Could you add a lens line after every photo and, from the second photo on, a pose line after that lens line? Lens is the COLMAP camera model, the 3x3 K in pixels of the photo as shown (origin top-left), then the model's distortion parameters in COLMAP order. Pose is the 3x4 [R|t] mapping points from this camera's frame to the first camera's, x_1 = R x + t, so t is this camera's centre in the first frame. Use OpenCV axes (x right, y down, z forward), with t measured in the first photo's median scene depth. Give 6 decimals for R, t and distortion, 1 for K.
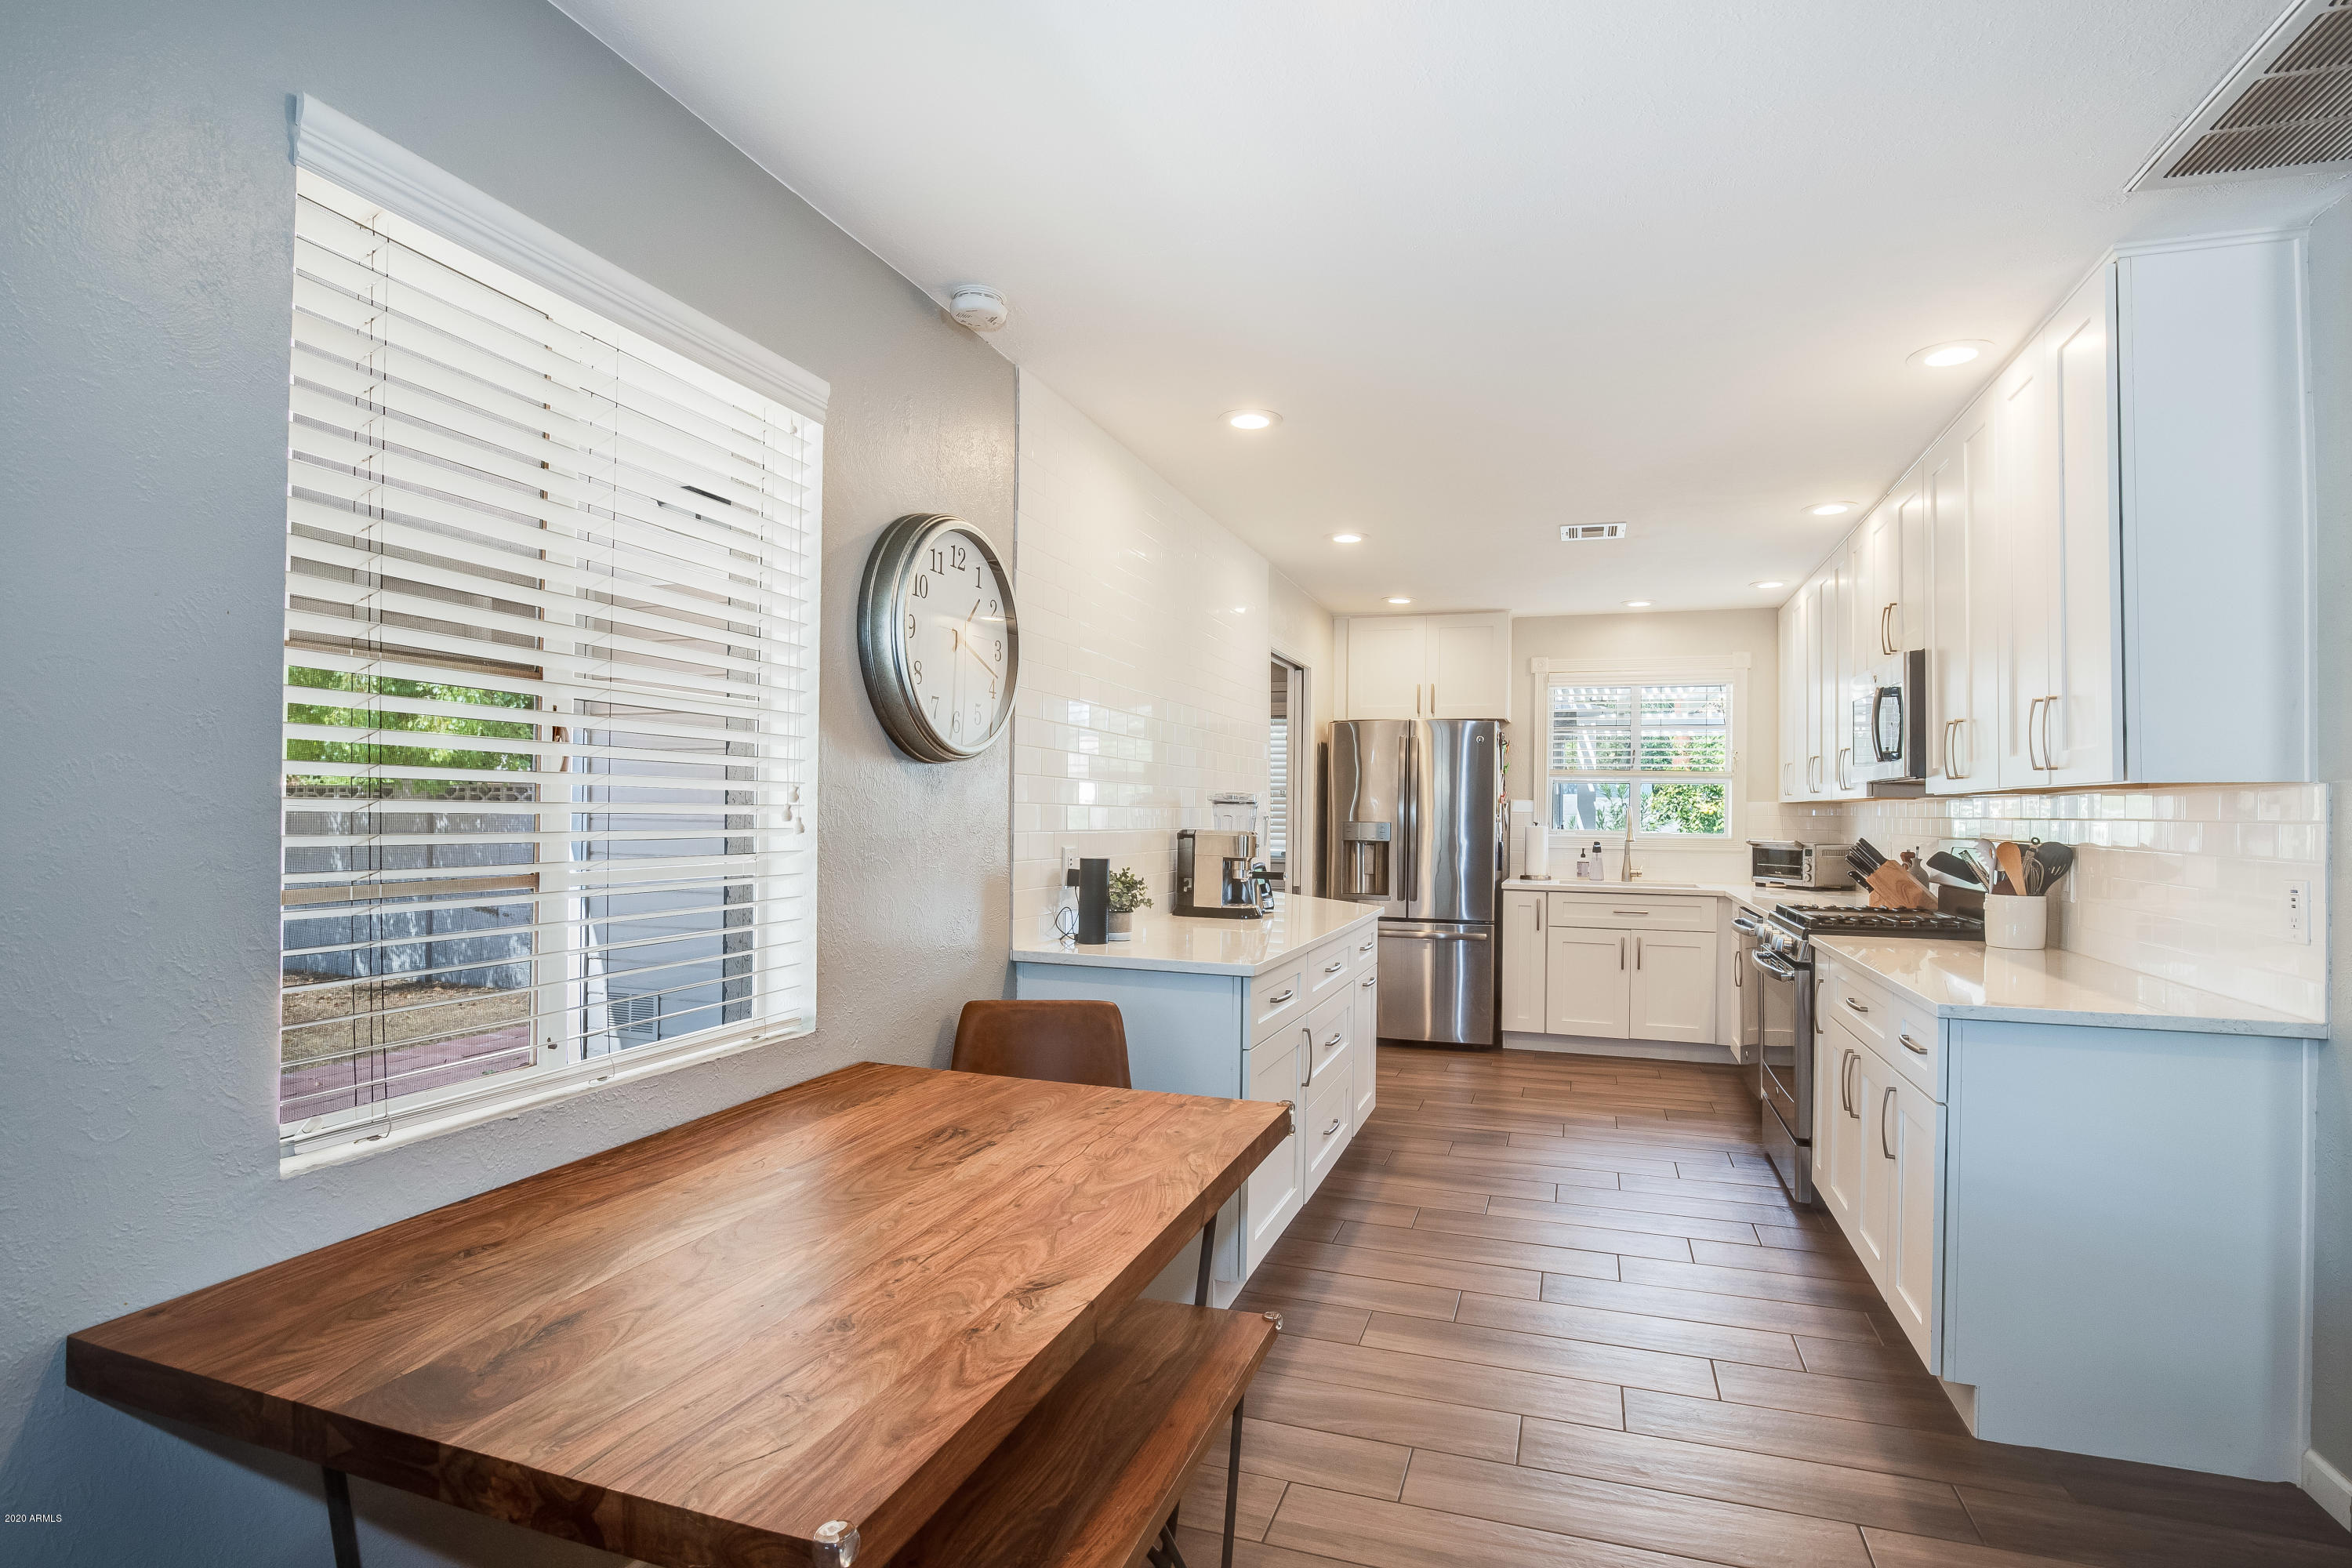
lens RADIAL K [[1198.7, 0, 1170.2], [0, 1198.7, 803.2], [0, 0, 1]] dist [-0.032070, -0.000563]
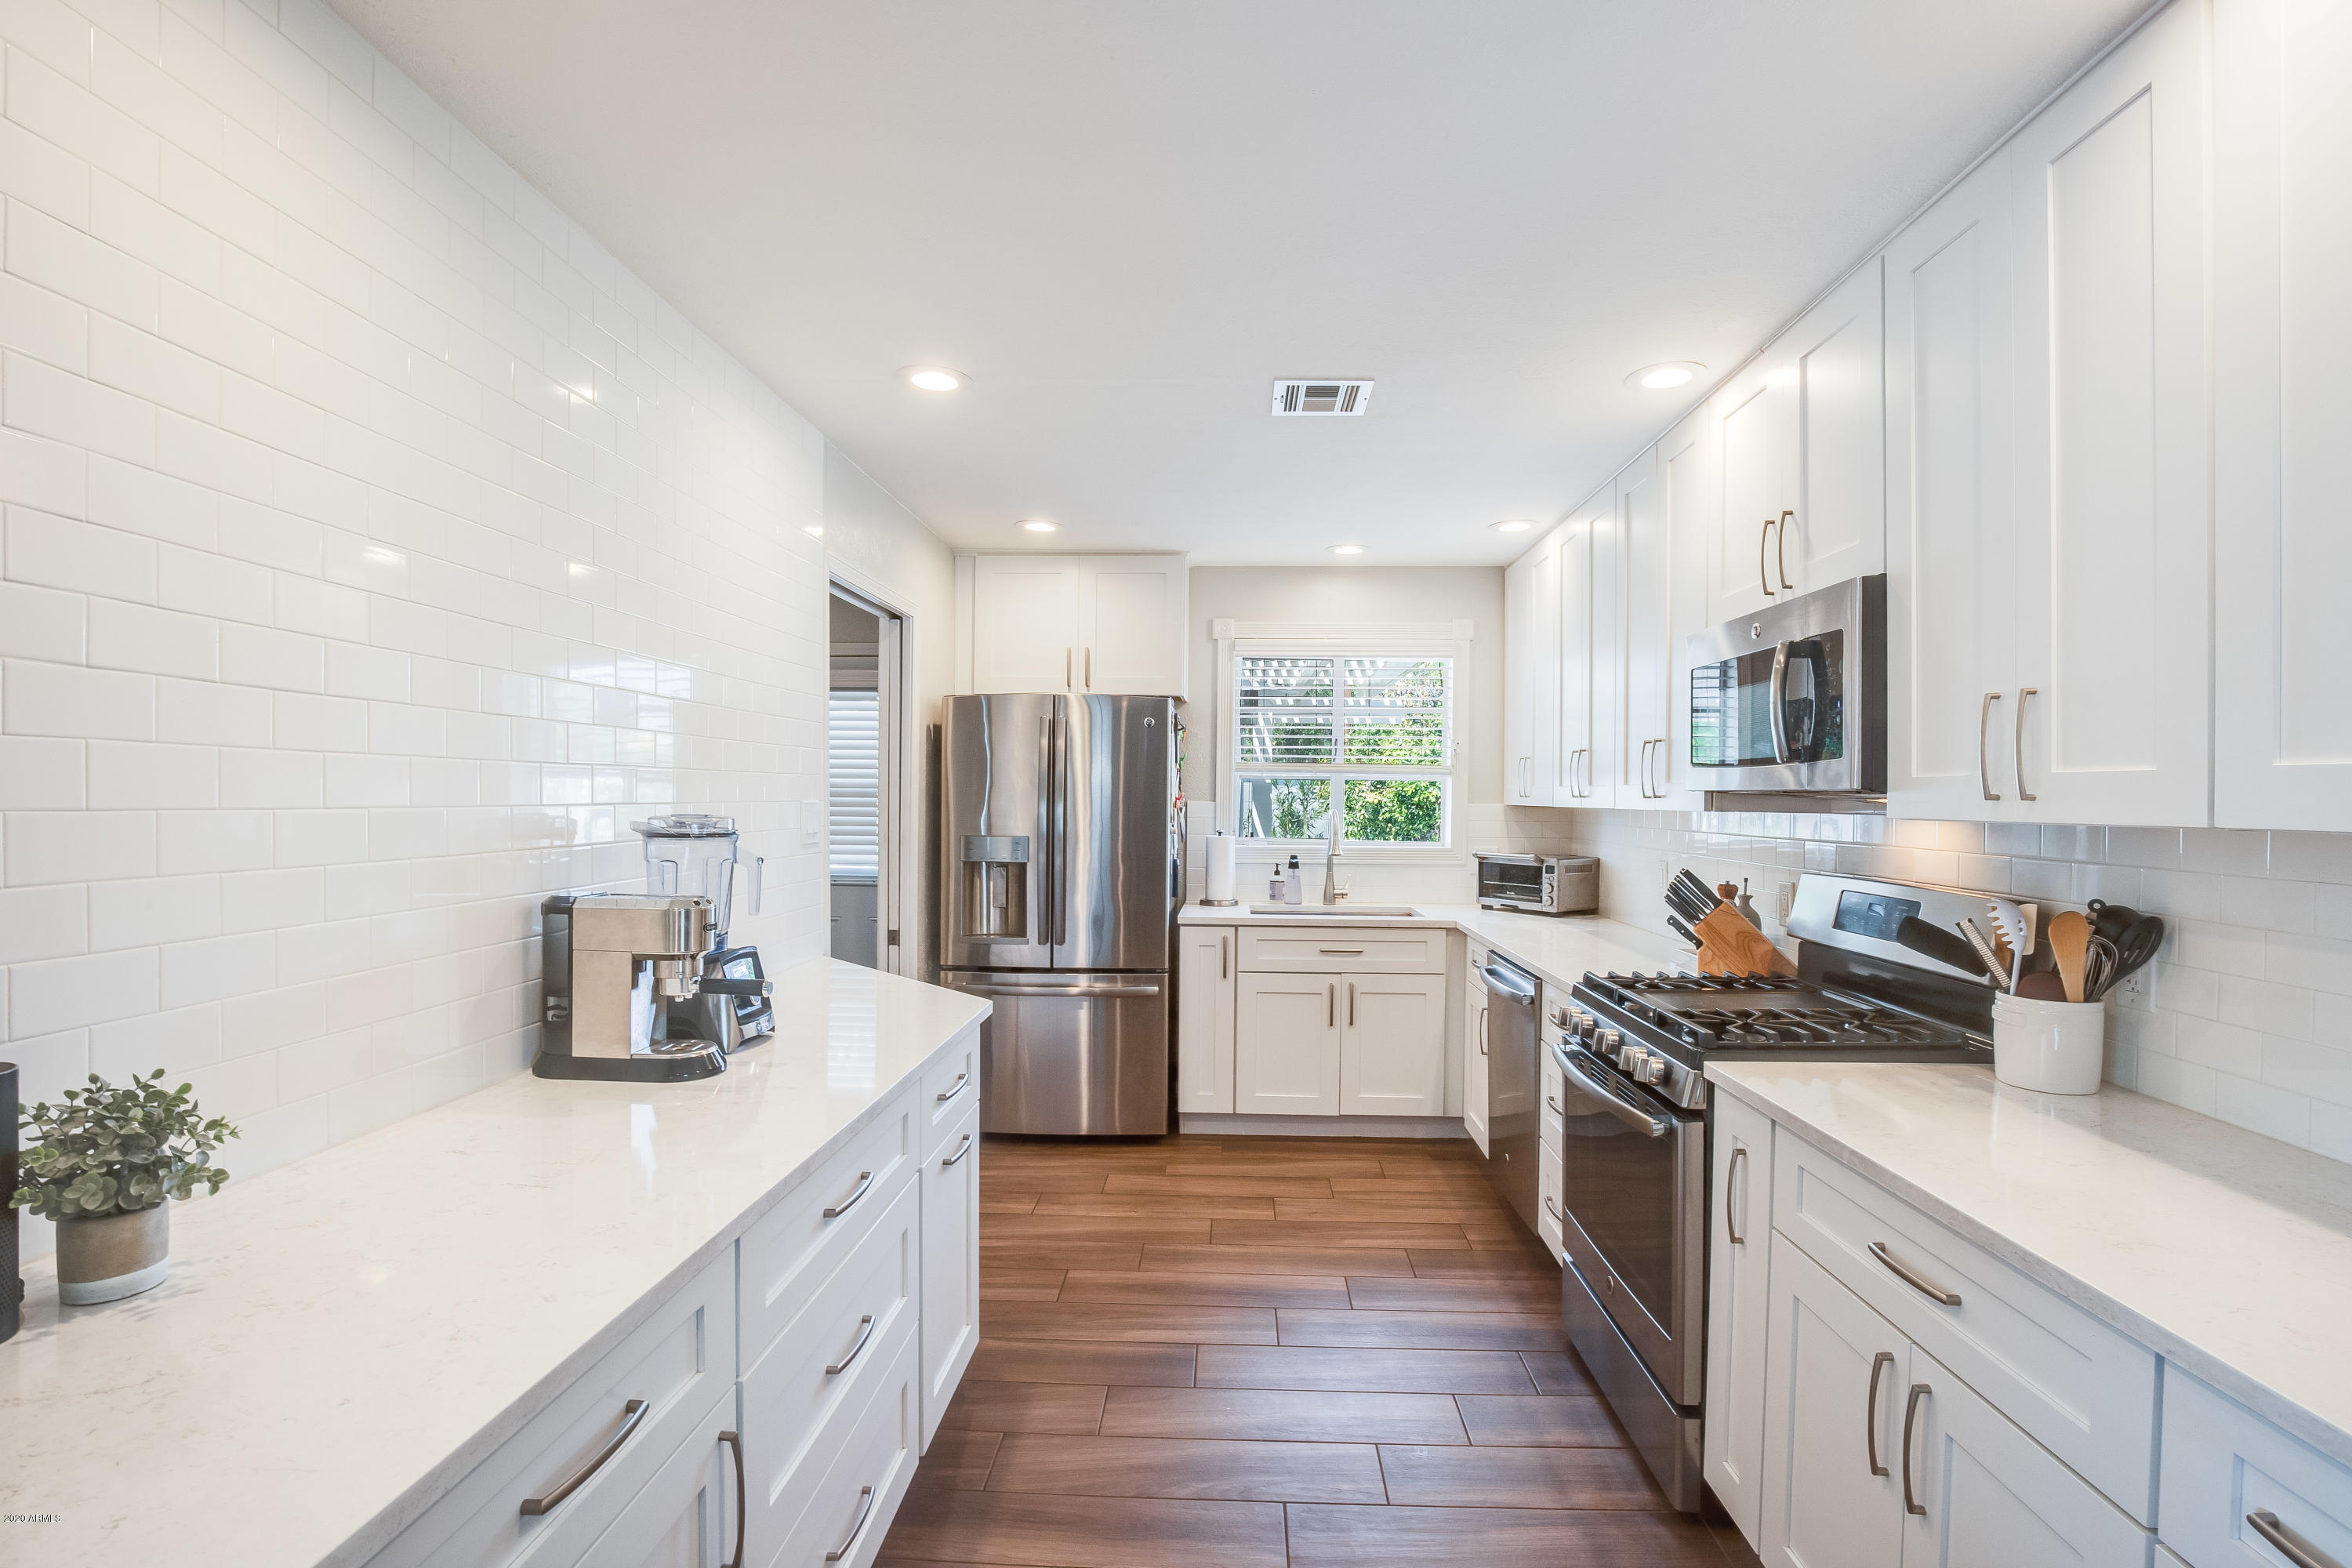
lens RADIAL K [[1083.6, 0, 1188.8], [0, 1083.6, 794.7], [0, 0, 1]] dist [-0.017864, 0.000688]
pose [[0.958146, -0.004471, 0.286245, 0.091645], [0.001622, 0.999947, 0.010189, -0.015739], [-0.286275, -0.009299, 0.958102, 0.354598]]
